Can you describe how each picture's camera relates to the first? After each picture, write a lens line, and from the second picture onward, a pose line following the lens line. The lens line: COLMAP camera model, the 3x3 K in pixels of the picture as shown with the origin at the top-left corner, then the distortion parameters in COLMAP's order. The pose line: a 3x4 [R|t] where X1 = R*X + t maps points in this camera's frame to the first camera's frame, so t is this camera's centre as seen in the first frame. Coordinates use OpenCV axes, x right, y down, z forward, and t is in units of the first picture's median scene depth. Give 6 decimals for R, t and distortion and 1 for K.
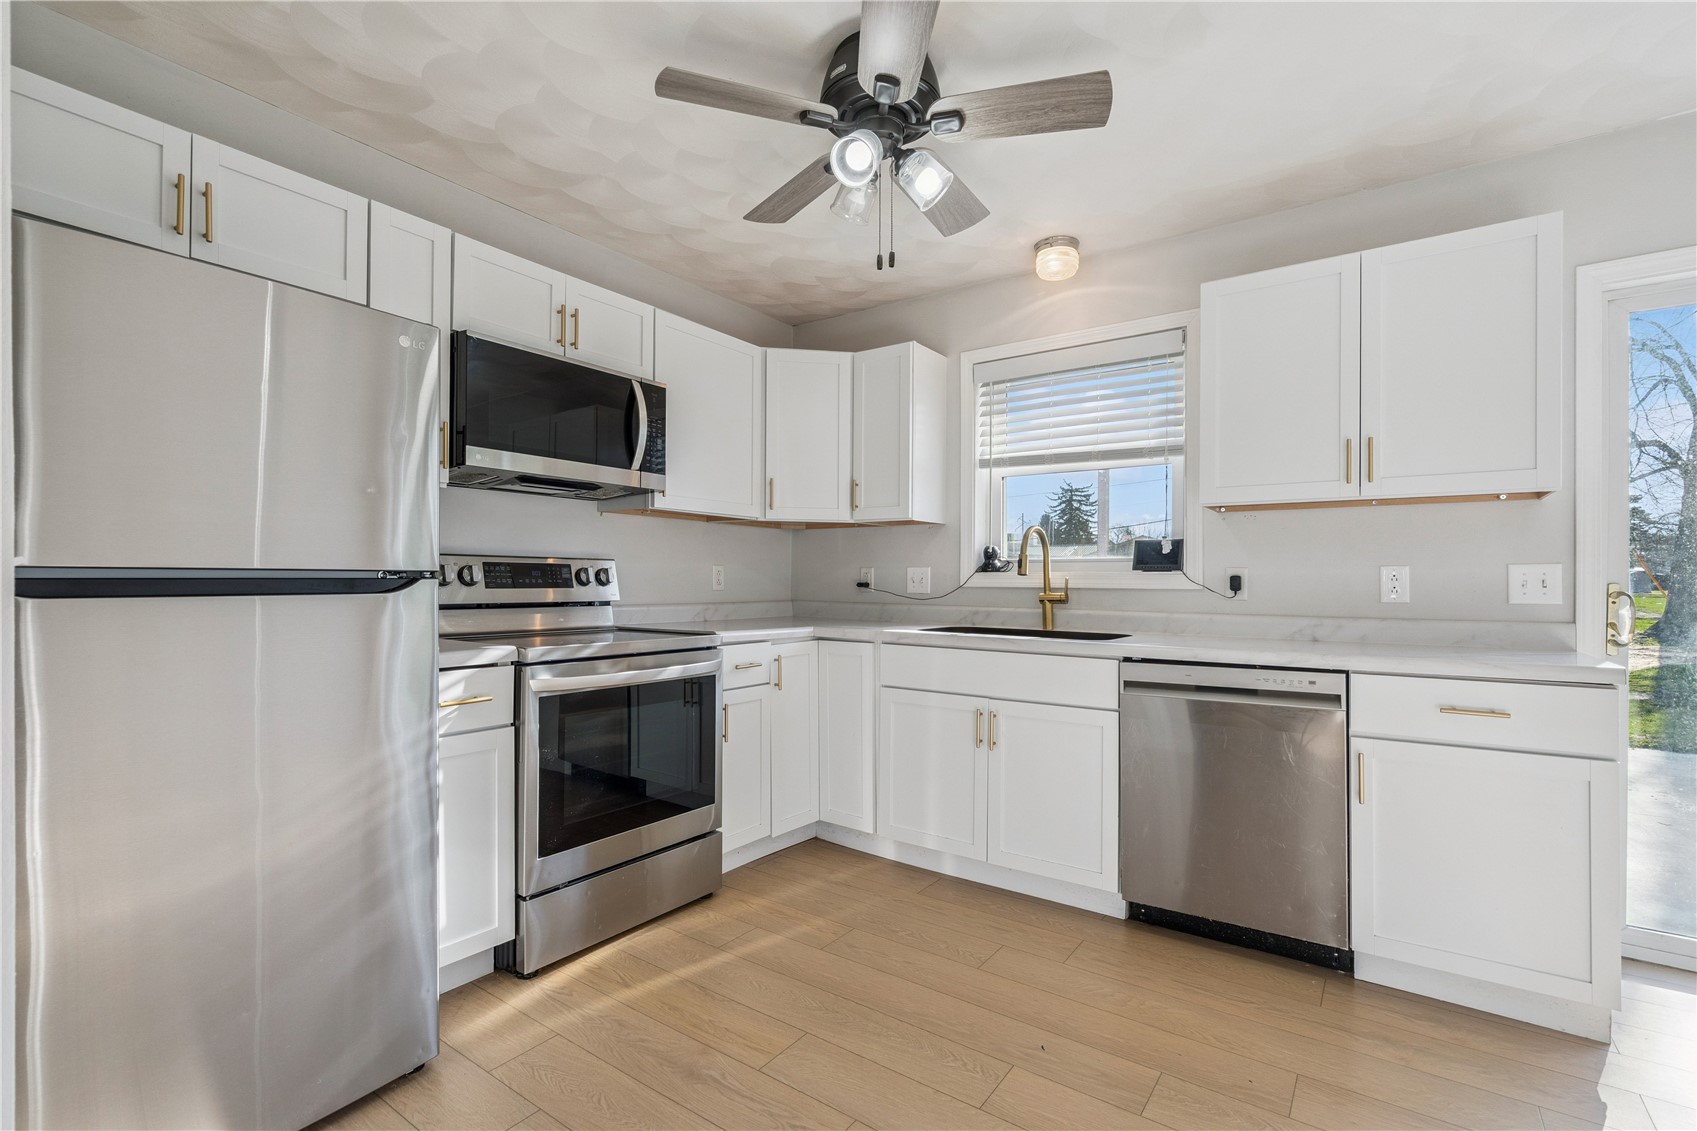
lens RADIAL K [[775.0, 0, 848.0], [0, 775.0, 578.9], [0, 0, 1]] dist [-0.006584, 0.002617]
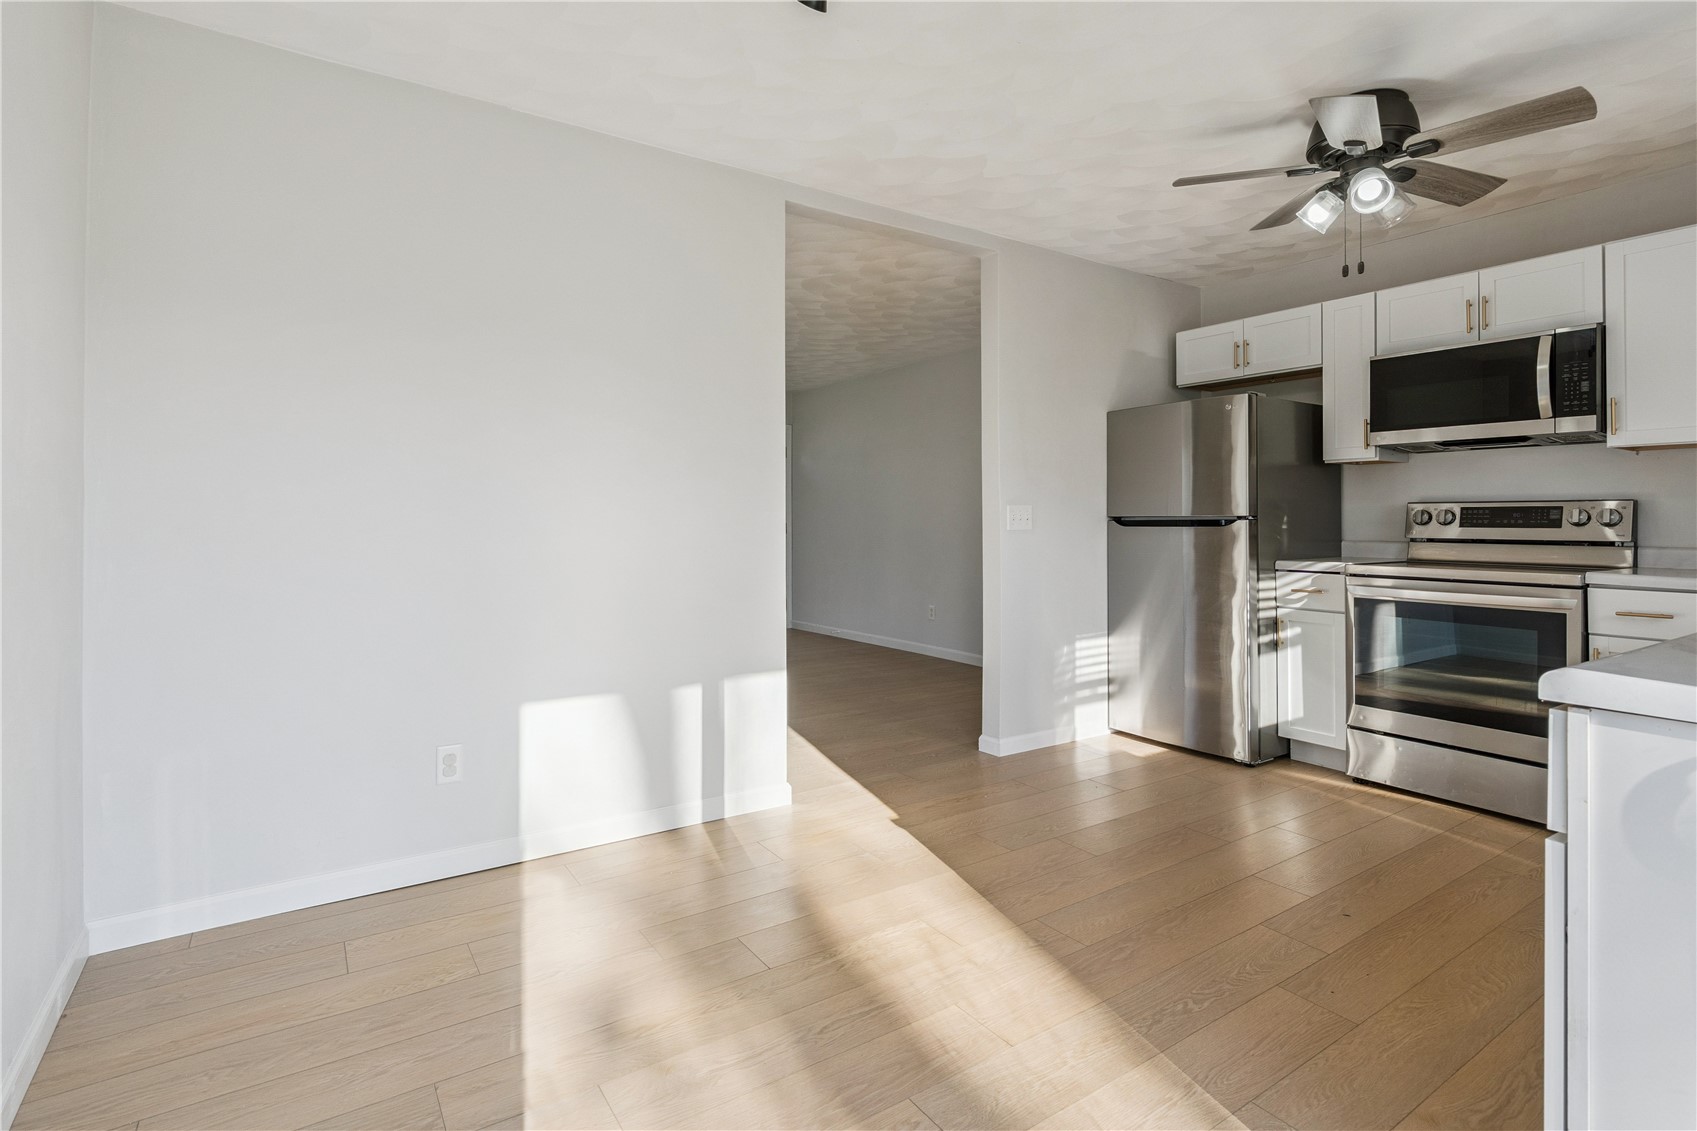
lens RADIAL K [[828.8, 0, 840.3], [0, 828.8, 510.0], [0, 0, 1]] dist [0.001903, 0.000582]
pose [[-0.351944, -0.018202, -0.935844, 1.191667], [-0.002554, 0.999826, -0.018486, 0.011575], [0.936018, -0.004116, -0.351929, 0.505110]]
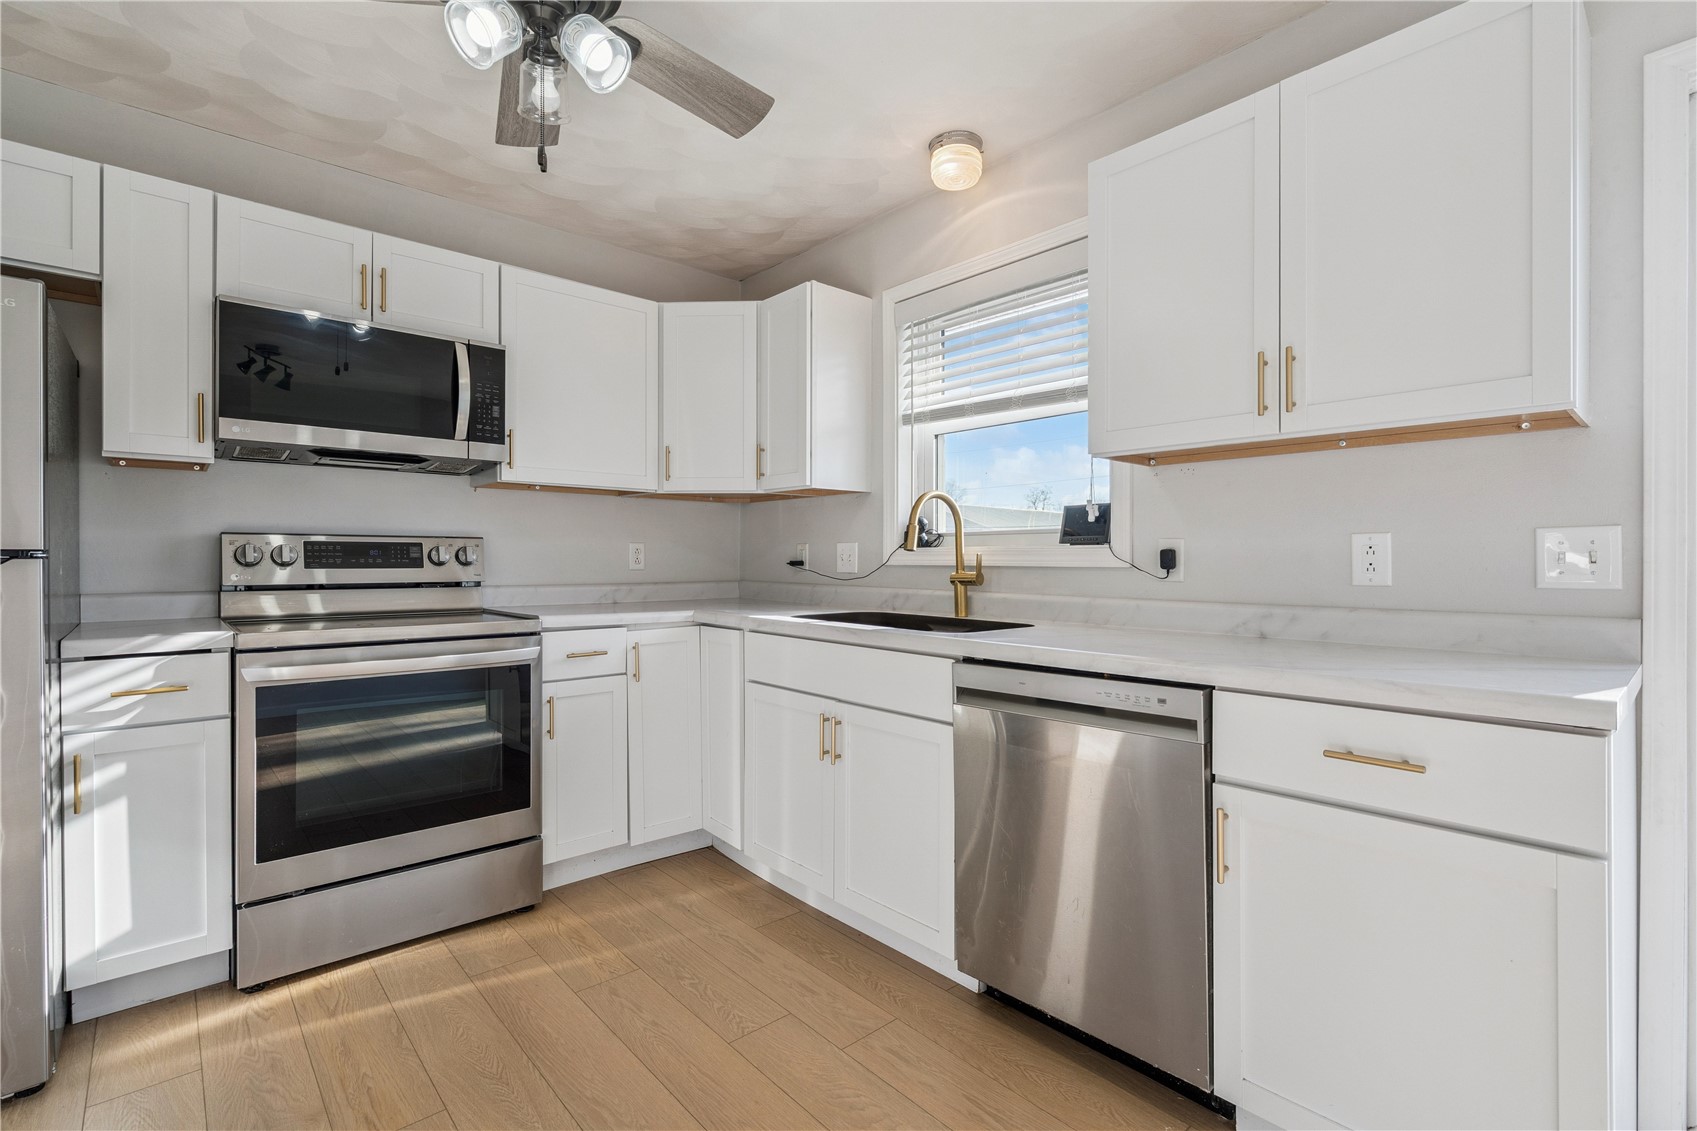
lens RADIAL K [[775.0, 0, 846.1], [0, 775.0, 560.1], [0, 0, 1]] dist [-0.006584, 0.002617]
pose [[0.975782, -0.004810, -0.218694, 0.387544], [0.005454, 0.999982, 0.002344, 0.003124], [0.218679, -0.003480, 0.975791, 0.209347]]
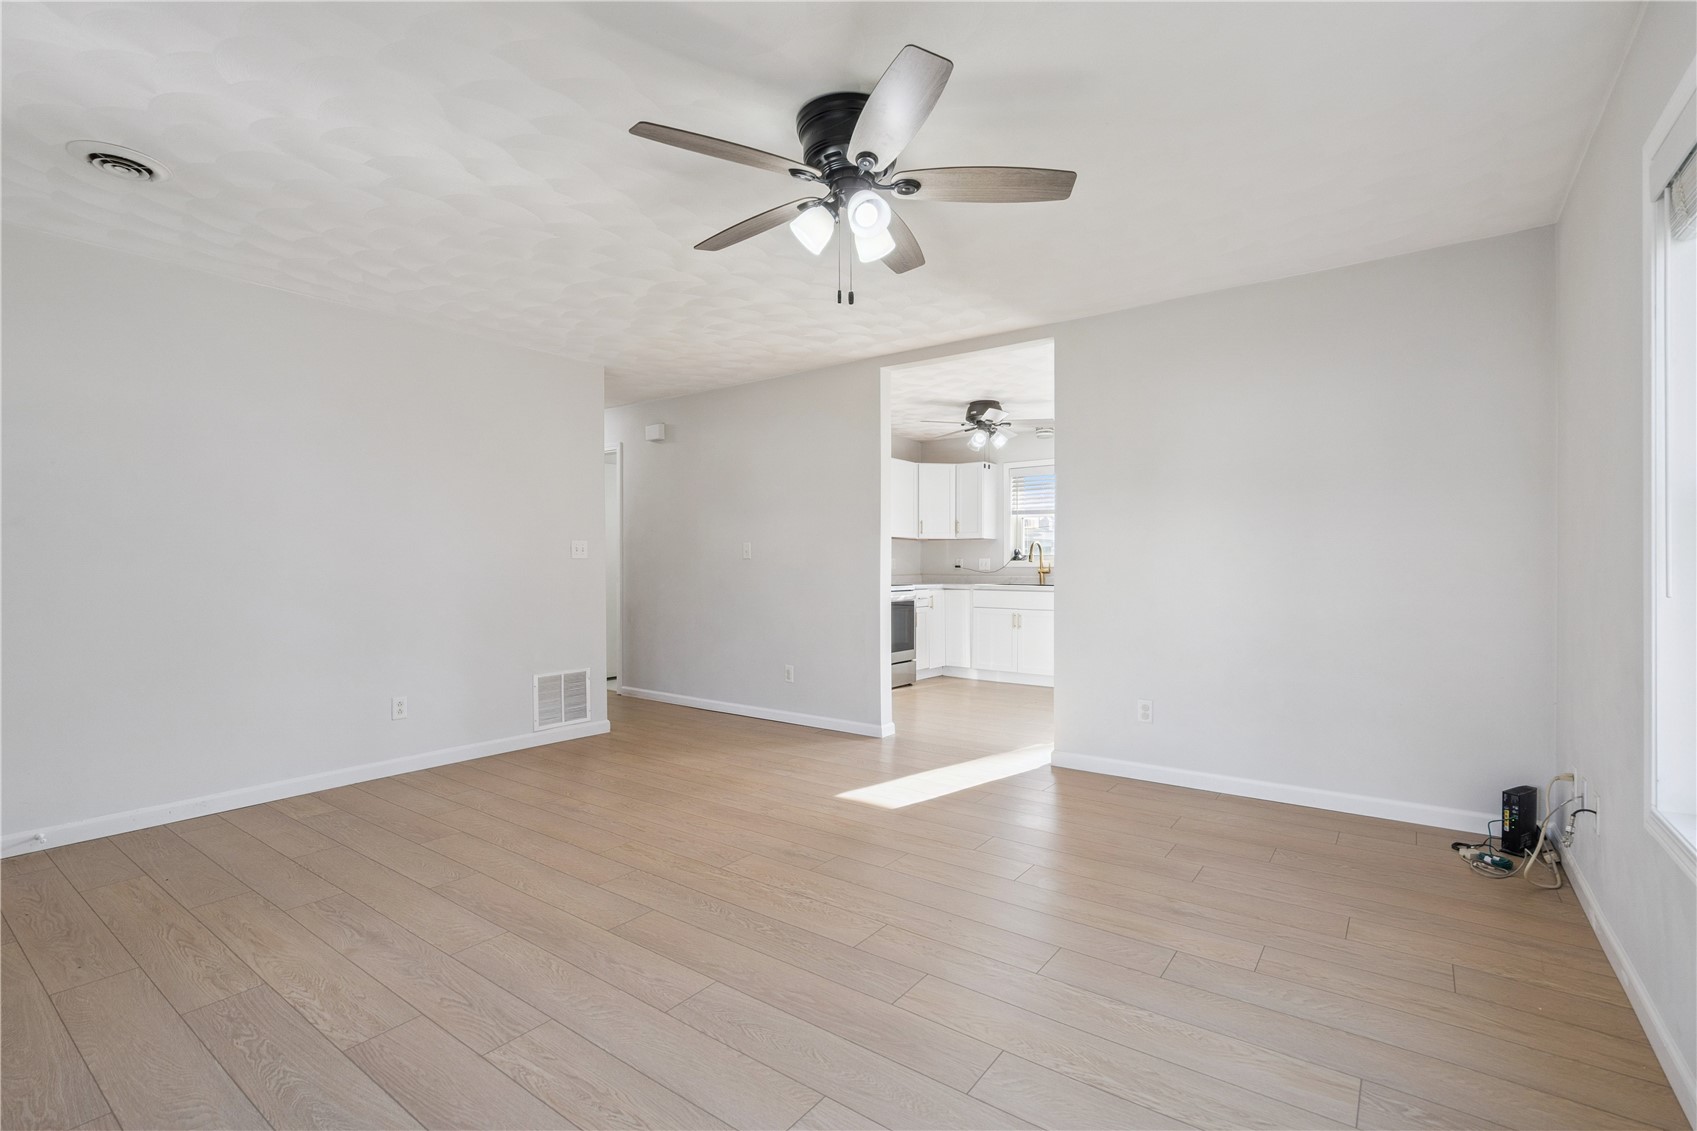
lens RADIAL K [[775.0, 0, 861.7], [0, 775.0, 570.0], [0, 0, 1]] dist [-0.006584, 0.002617]
pose [[0.999950, -0.007889, -0.006102, -0.337930], [0.007907, 0.999965, 0.002828, 0.011708], [0.006080, -0.002876, 0.999977, -1.668250]]
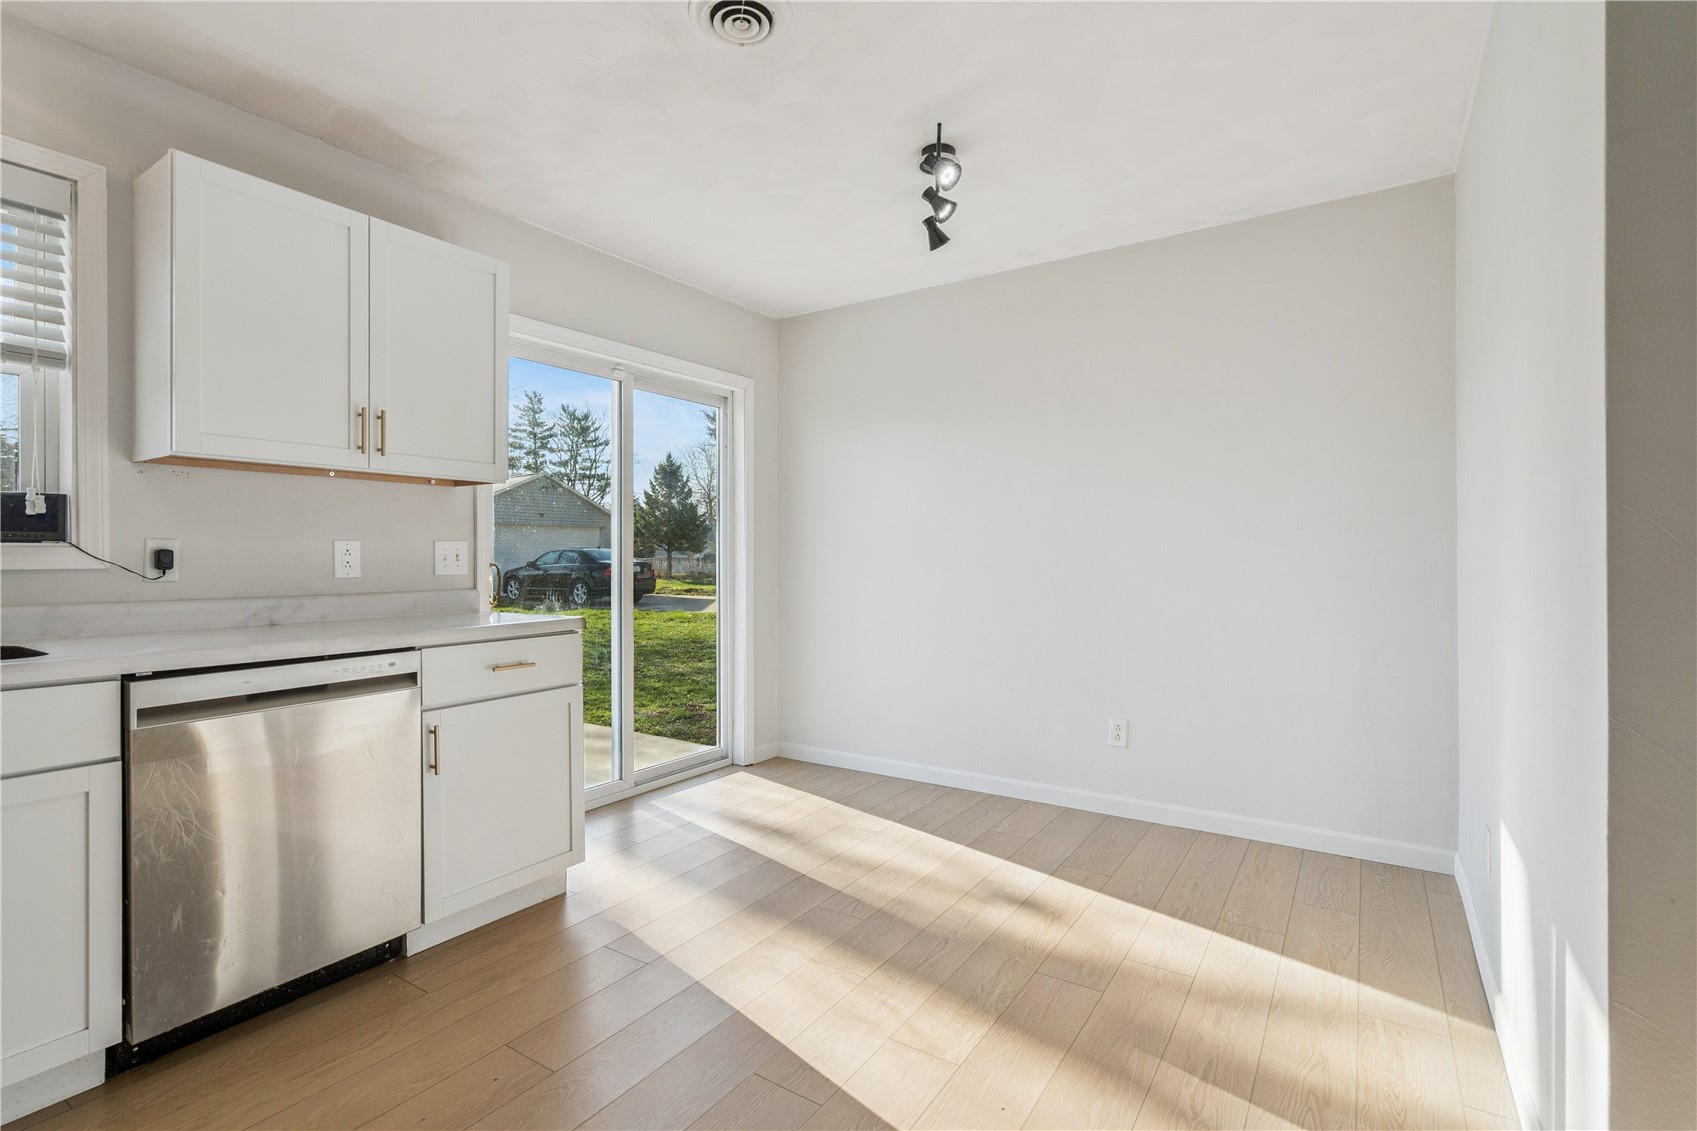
lens RADIAL K [[775.0, 0, 836.9], [0, 775.0, 559.9], [0, 0, 1]] dist [-0.006584, 0.002617]
pose [[-0.024691, -0.009163, 0.999653, -0.285922], [0.000224, 0.999958, 0.009171, -0.001163], [-0.999695, 0.000450, -0.024688, 0.392322]]
